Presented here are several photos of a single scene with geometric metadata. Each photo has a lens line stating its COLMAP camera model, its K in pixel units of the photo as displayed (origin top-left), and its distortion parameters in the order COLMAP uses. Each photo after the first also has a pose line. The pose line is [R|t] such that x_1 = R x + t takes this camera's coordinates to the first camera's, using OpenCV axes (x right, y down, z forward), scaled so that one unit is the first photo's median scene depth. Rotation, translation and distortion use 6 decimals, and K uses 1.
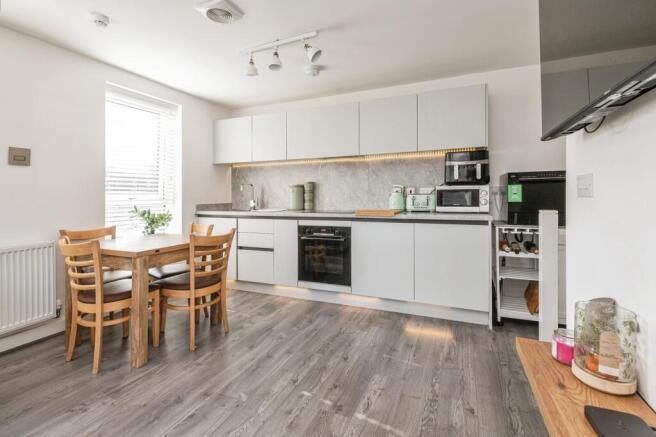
lens RADIAL K [[306.2, 0, 326.7], [0, 306.2, 197.0], [0, 0, 1]] dist [0.009467, -0.000645]
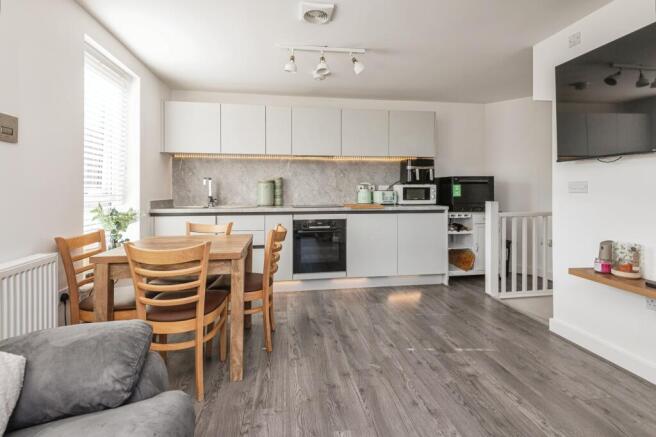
lens RADIAL K [[308.7, 0, 326.7], [0, 308.7, 192.7], [0, 0, 1]] dist [0.016585, 0.000208]
pose [[0.848369, 0.004300, 0.529387, -0.591707], [-0.003440, 0.999991, -0.002611, 0.003662], [-0.529394, 0.000394, 0.848376, 0.063030]]
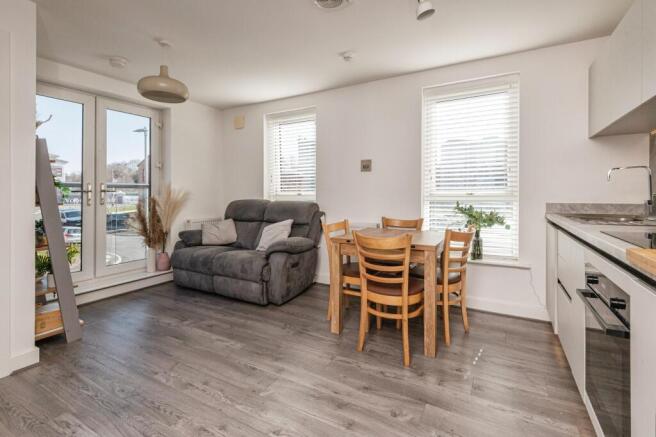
lens RADIAL K [[308.7, 0, 326.7], [0, 308.7, 192.7], [0, 0, 1]] dist [0.016585, 0.000208]
pose [[-0.102824, 0.006821, -0.994676, 0.405970], [0.000029, 0.999977, 0.006854, -0.005747], [0.994700, 0.000676, -0.102822, 0.740532]]
